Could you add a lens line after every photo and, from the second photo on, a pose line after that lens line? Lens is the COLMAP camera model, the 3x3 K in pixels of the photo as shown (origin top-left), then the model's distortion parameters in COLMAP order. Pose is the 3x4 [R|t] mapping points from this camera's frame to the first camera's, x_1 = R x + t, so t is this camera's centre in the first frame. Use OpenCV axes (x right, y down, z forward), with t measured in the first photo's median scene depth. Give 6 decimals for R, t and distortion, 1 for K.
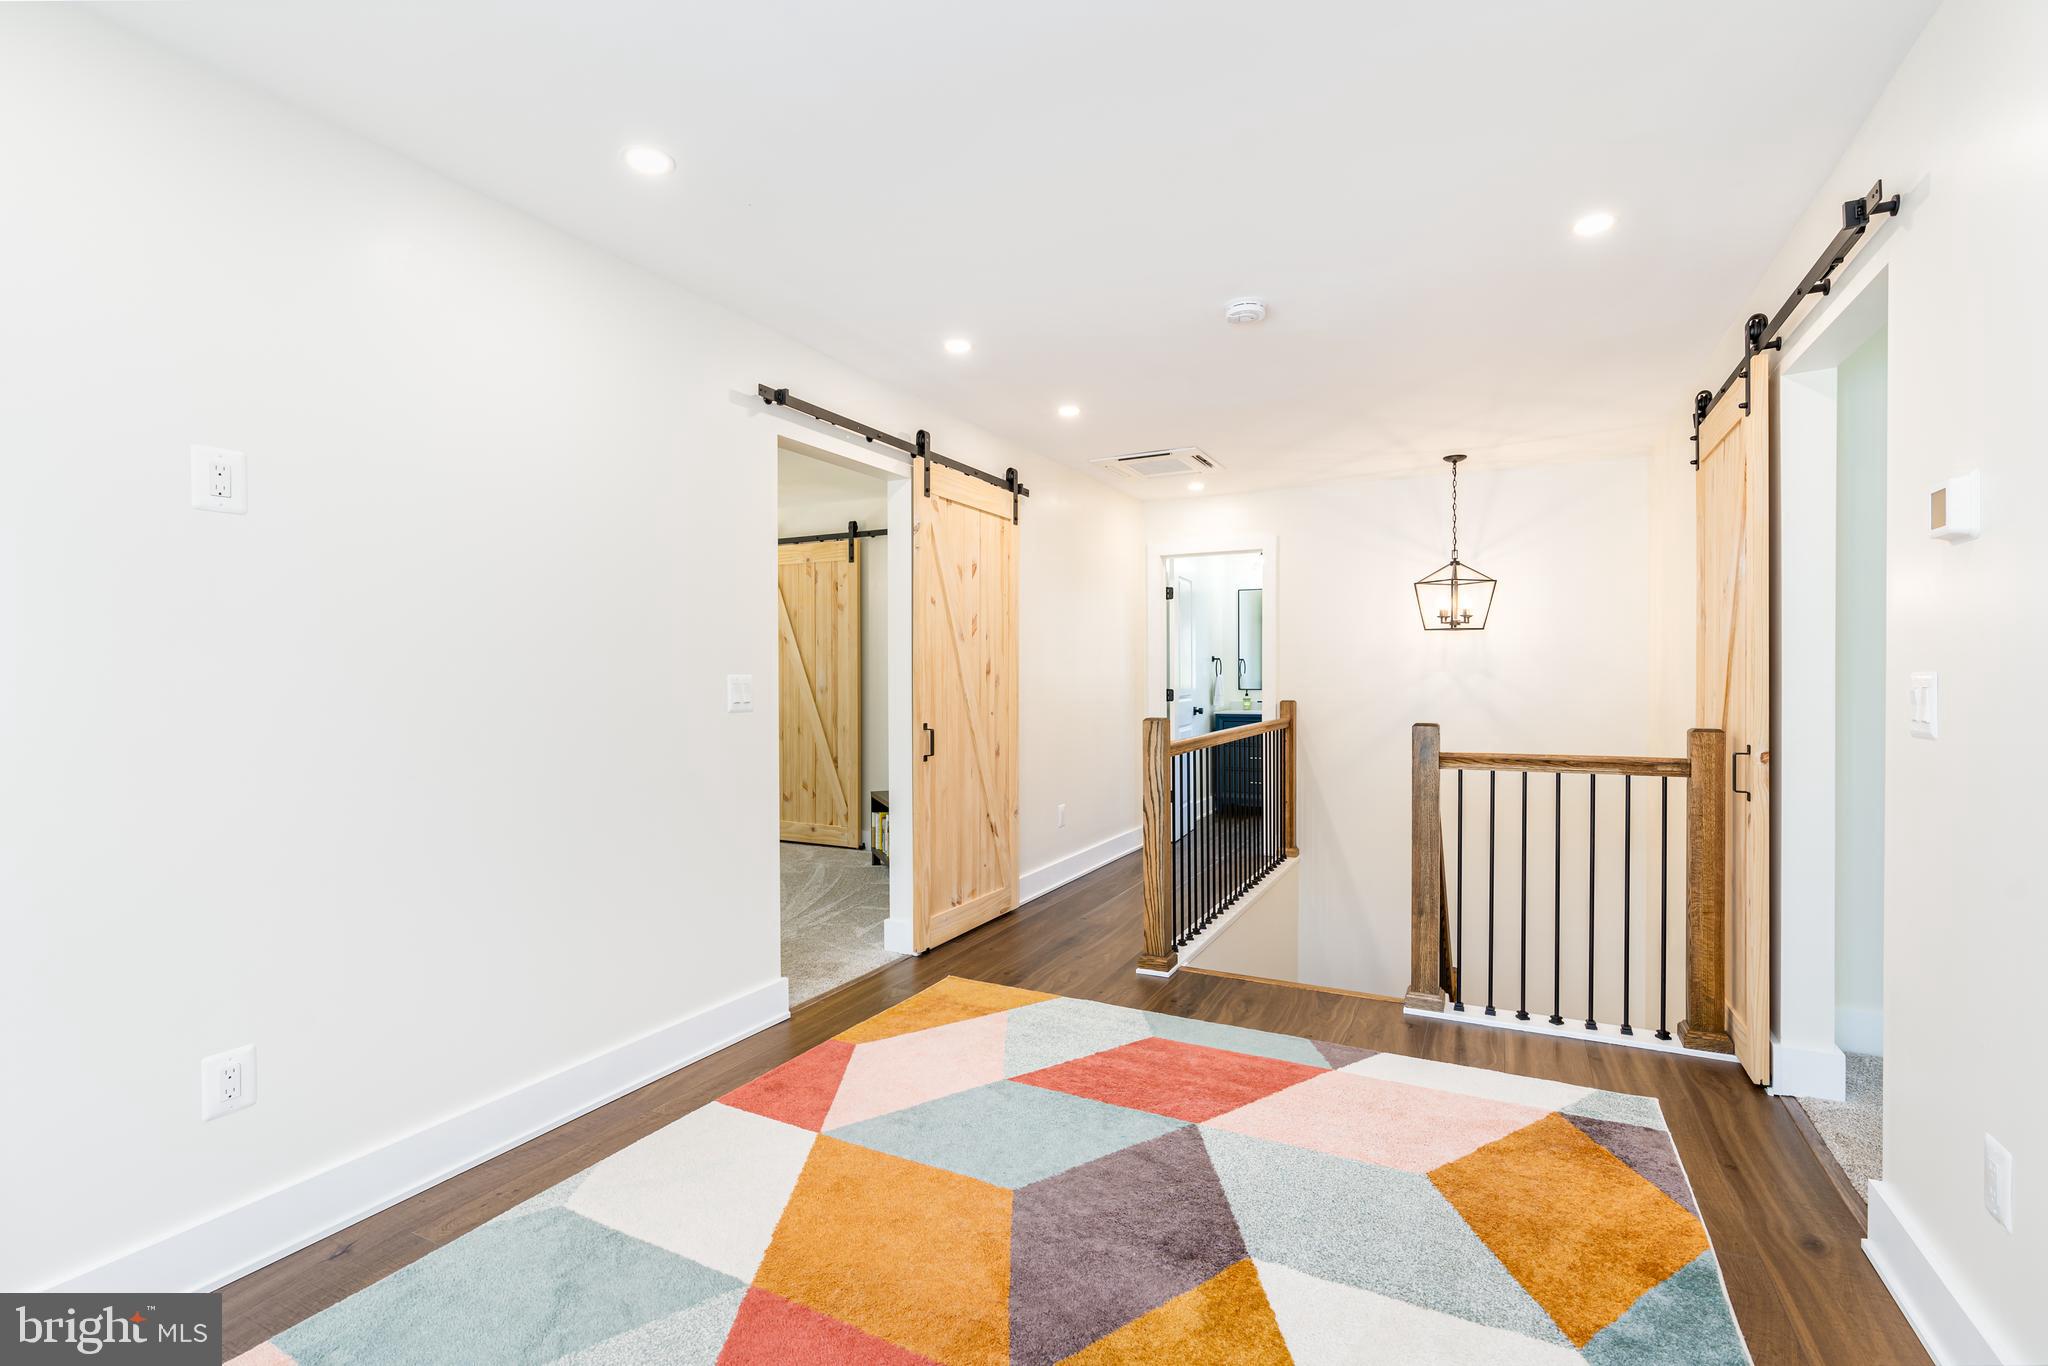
lens RADIAL K [[928.9, 0, 1016.0], [0, 928.9, 675.6], [0, 0, 1]] dist [-0.010014, 0.000035]
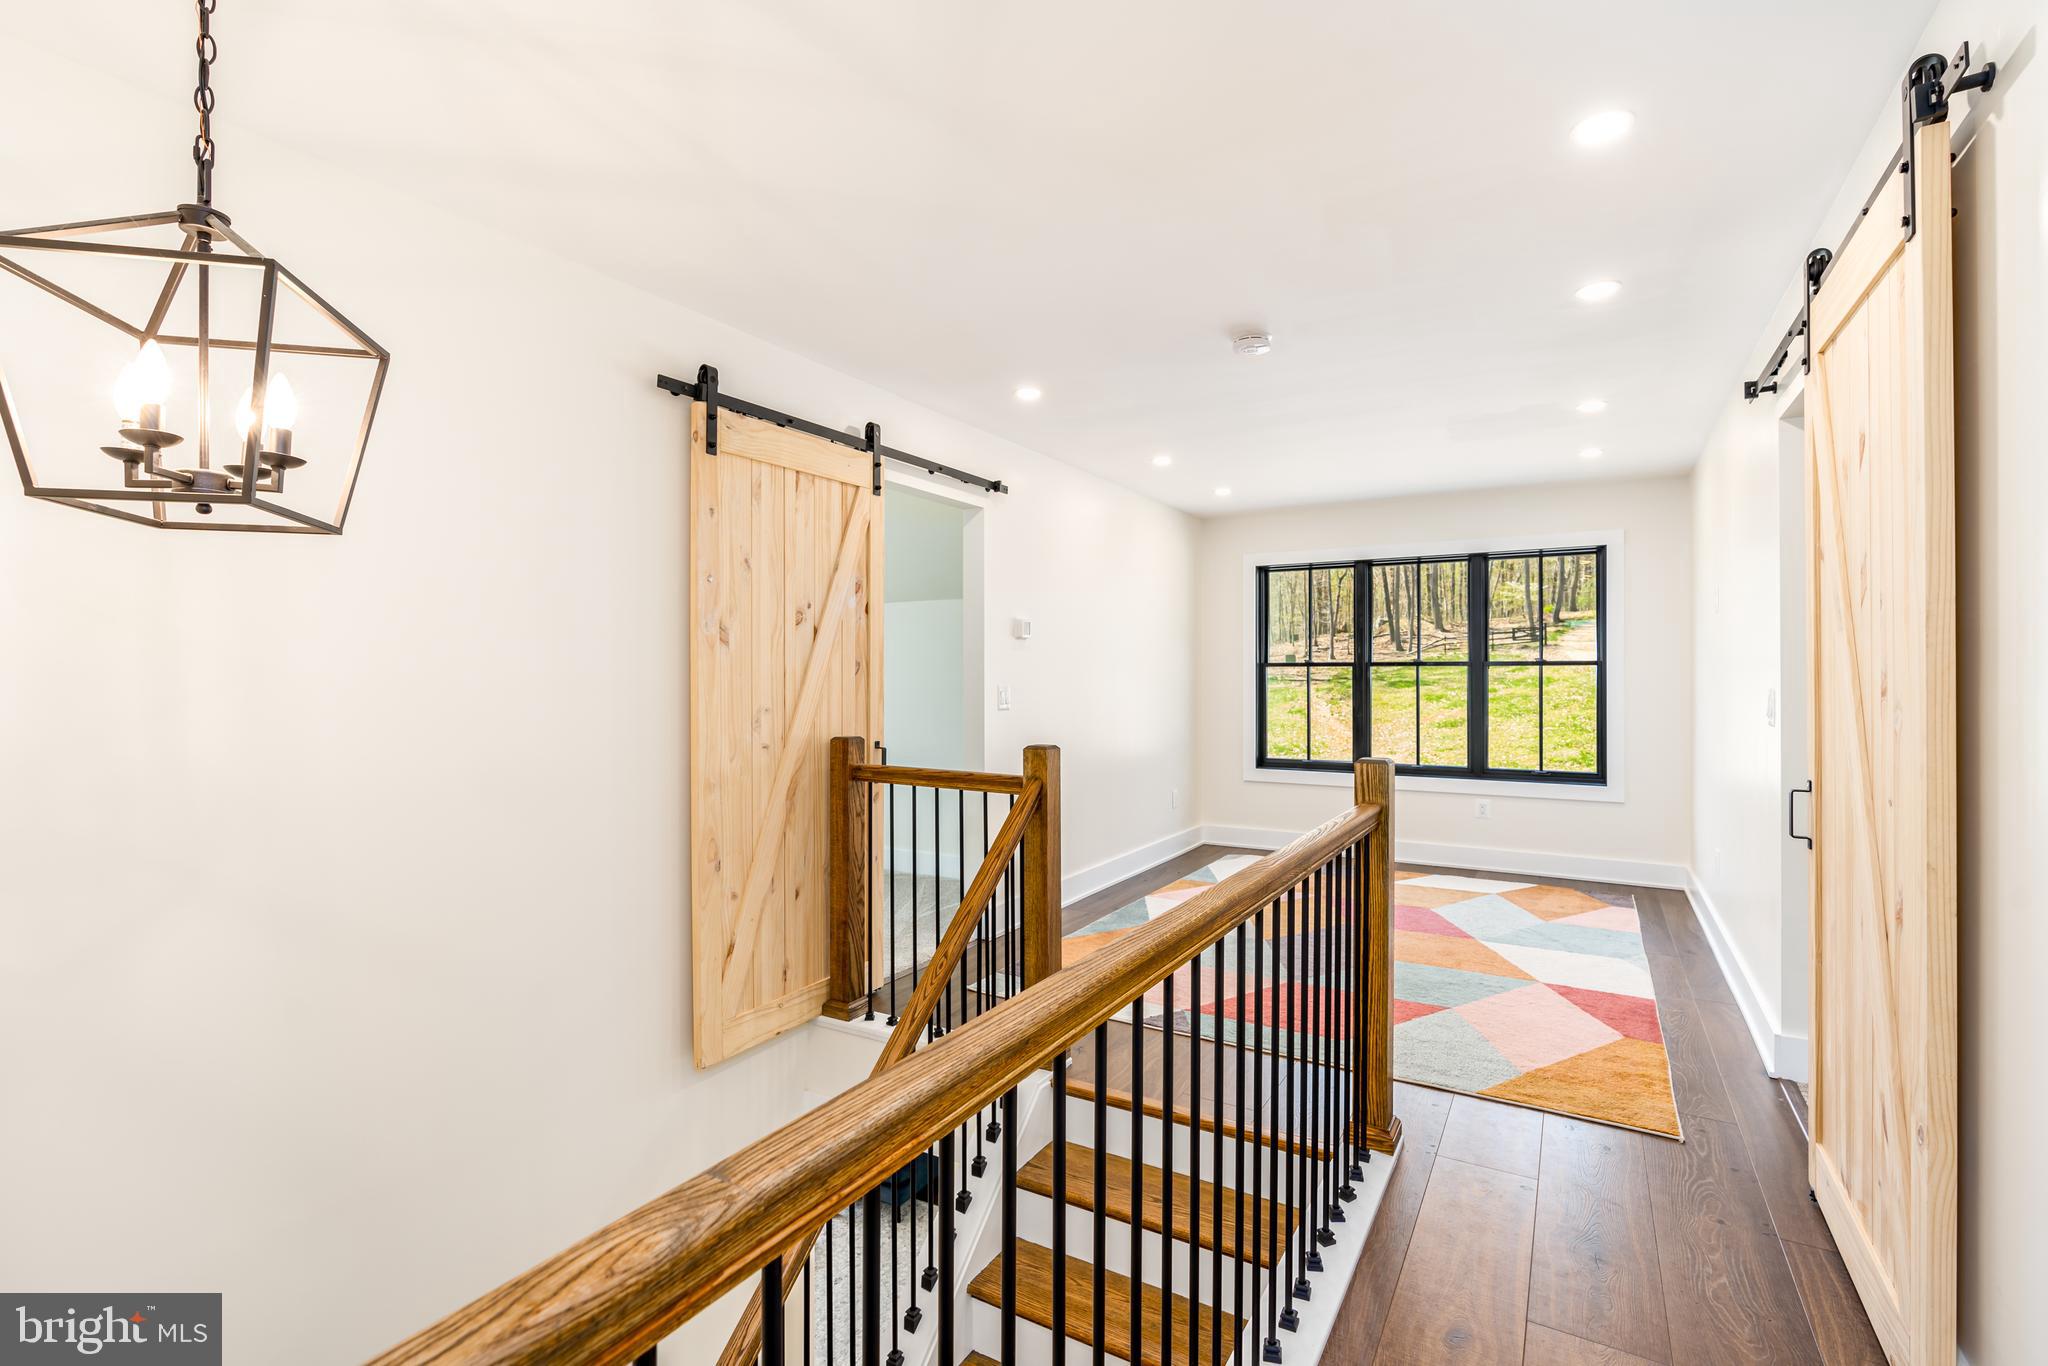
lens RADIAL K [[950.6, 0, 1024.0], [0, 950.6, 683.0], [0, 0, 1]] dist [-0.004513, -0.000267]
pose [[-0.998963, 0.008990, 0.044631, 0.303943], [0.009317, 0.999931, 0.007137, -0.010662], [-0.044564, 0.007545, -0.998978, 1.395990]]
